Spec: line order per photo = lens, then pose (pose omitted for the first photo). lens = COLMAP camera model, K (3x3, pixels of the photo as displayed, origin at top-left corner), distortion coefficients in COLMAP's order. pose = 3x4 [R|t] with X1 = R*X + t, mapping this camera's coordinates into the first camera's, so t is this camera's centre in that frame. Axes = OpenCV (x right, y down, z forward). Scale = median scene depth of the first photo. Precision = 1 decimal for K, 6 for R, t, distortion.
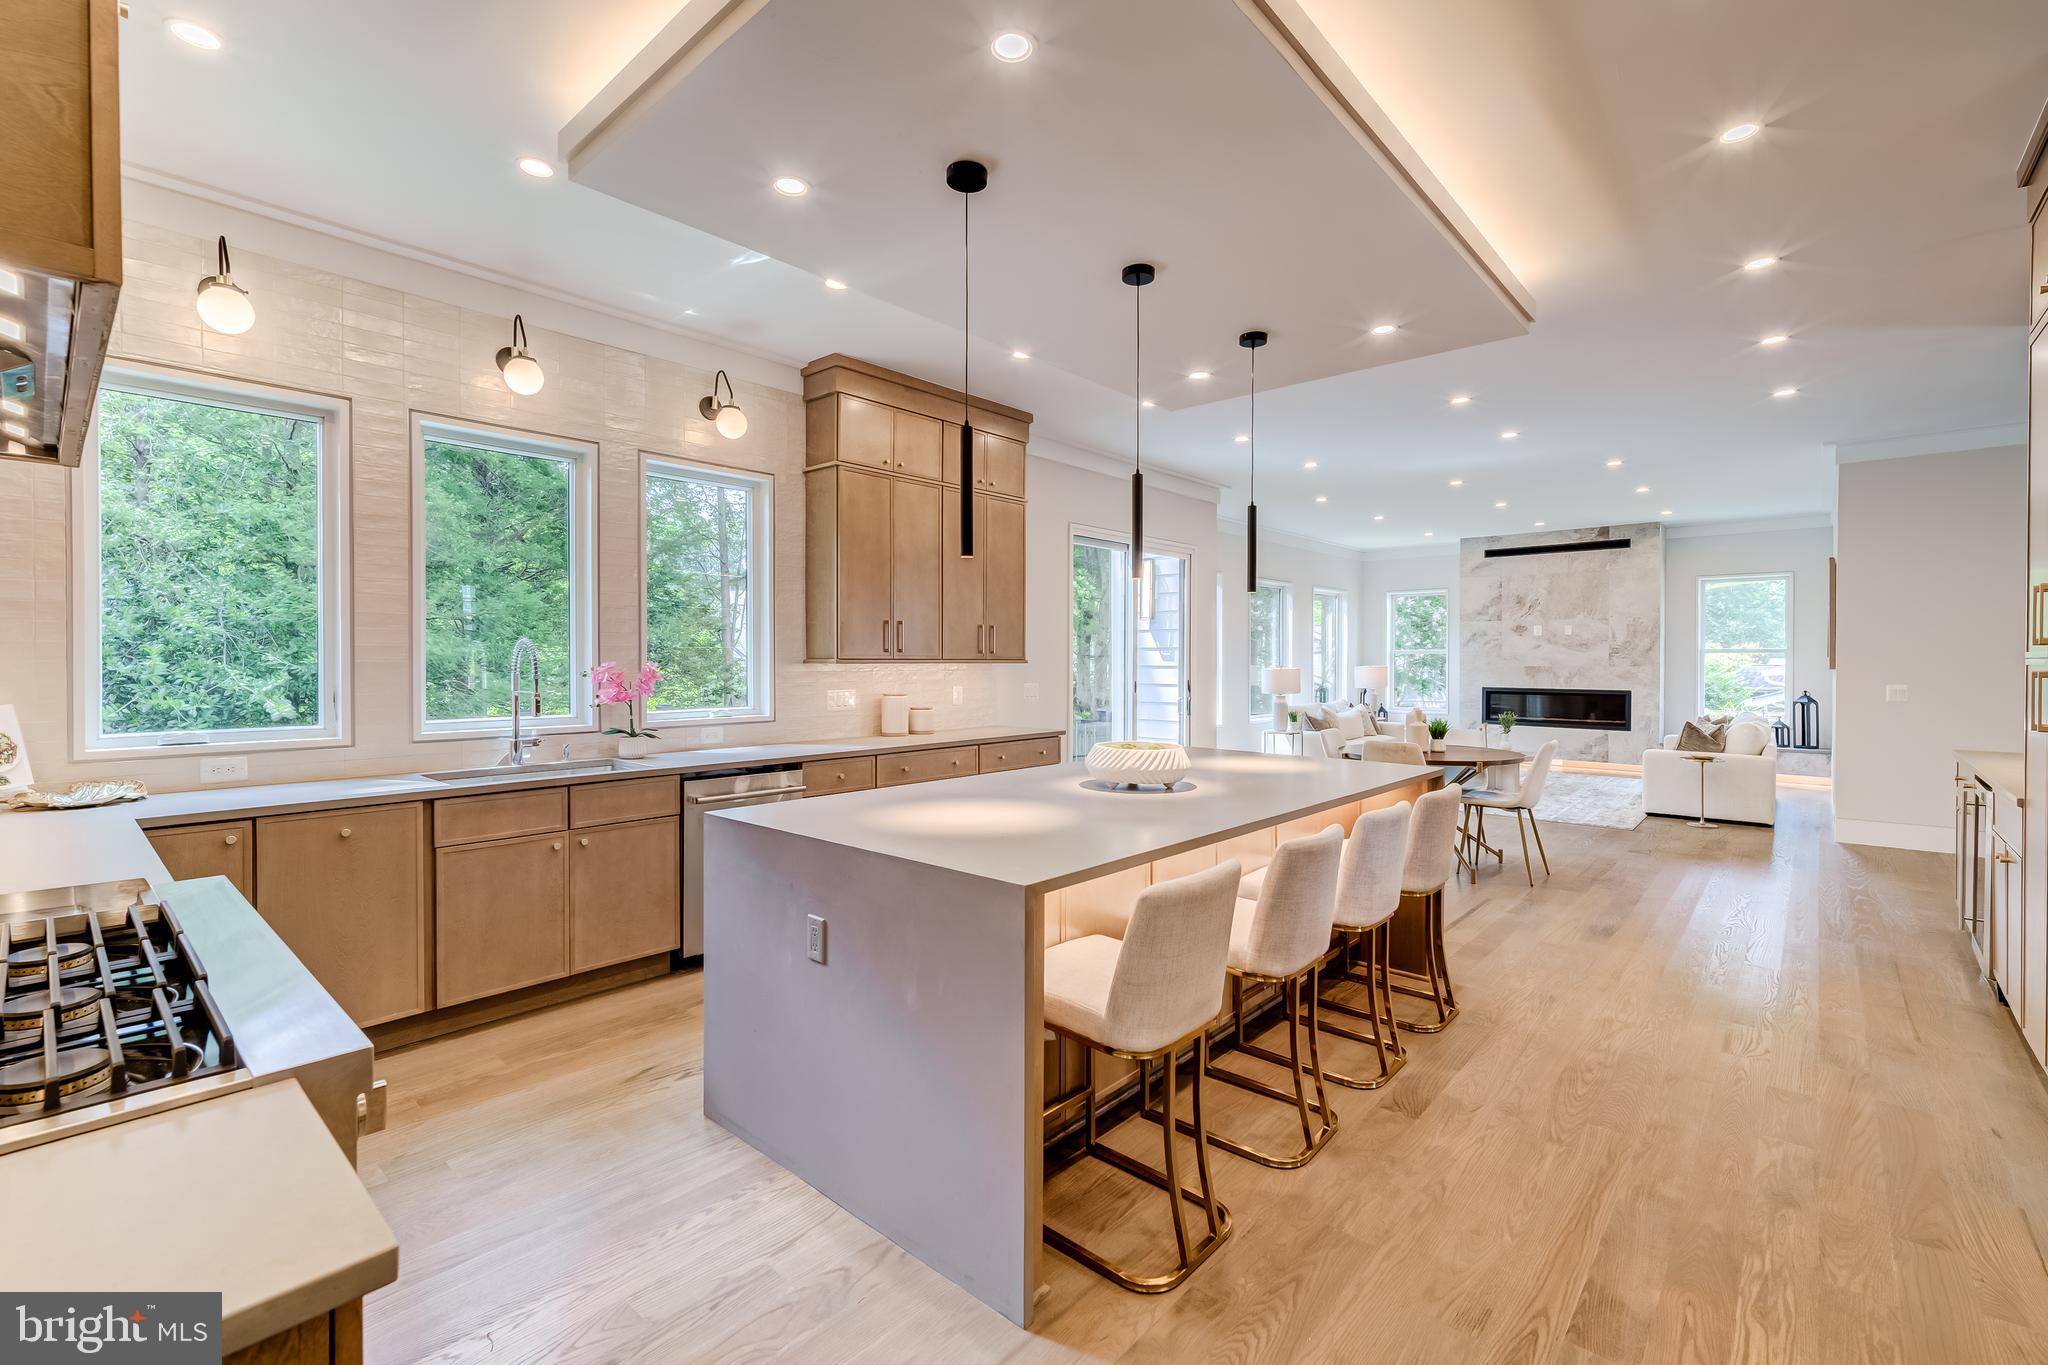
lens RADIAL K [[883.1, 0, 1023.4], [0, 883.1, 667.1], [0, 0, 1]] dist [0.003509, 0.000777]
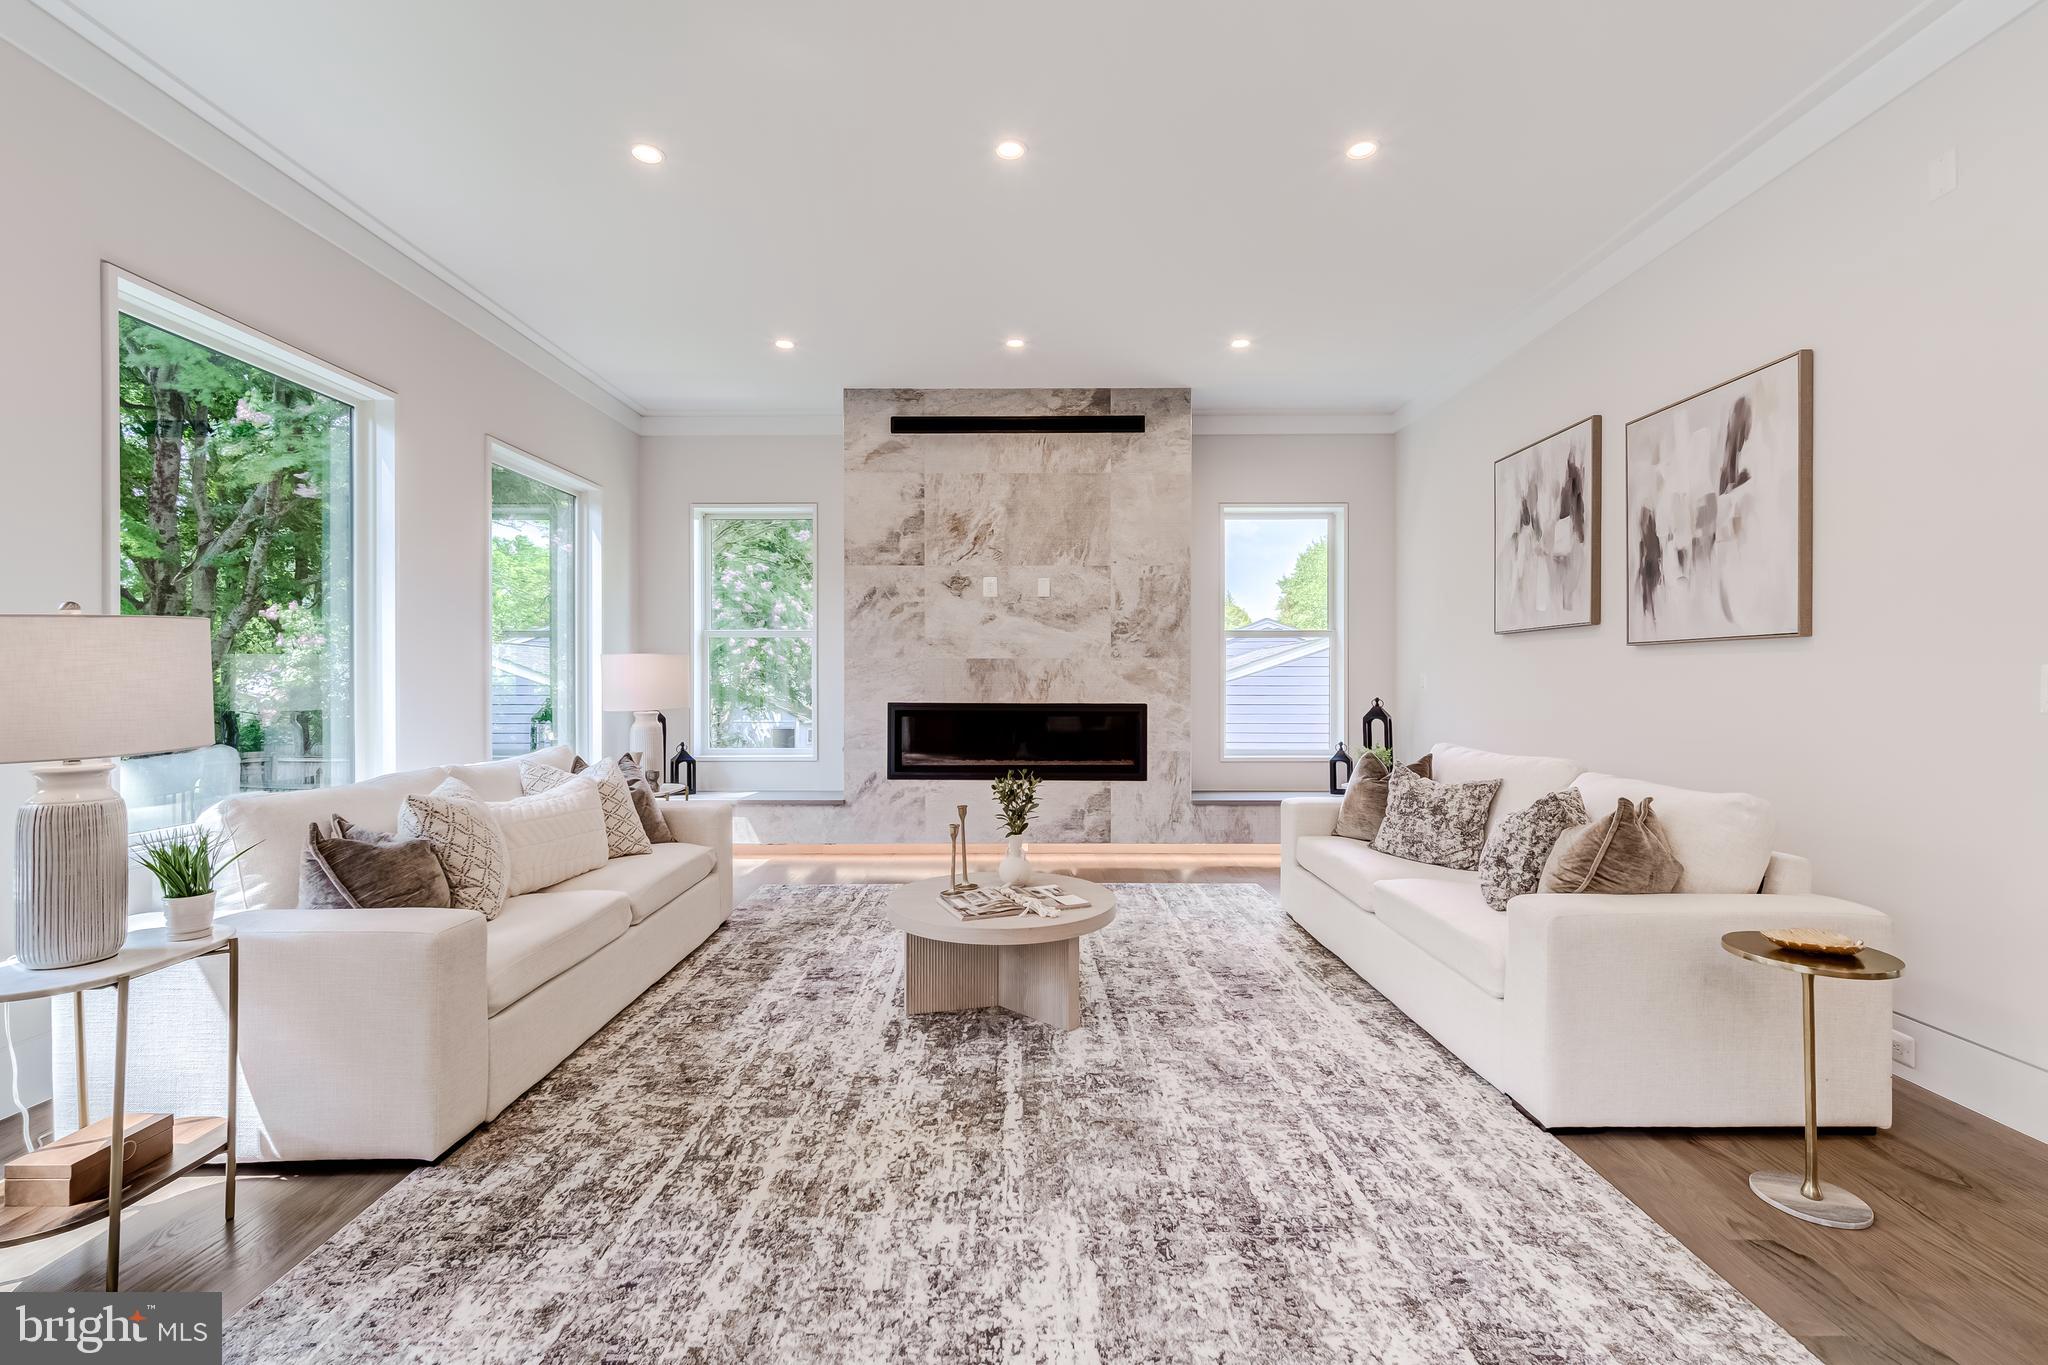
lens RADIAL K [[883.1, 0, 1038.2], [0, 883.1, 682.6], [0, 0, 1]] dist [0.003509, 0.000777]
pose [[0.736908, -0.004028, 0.675981, 0.517521], [0.007835, 0.999966, -0.002583, 0.026836], [-0.675948, 0.007200, 0.736914, 1.198246]]
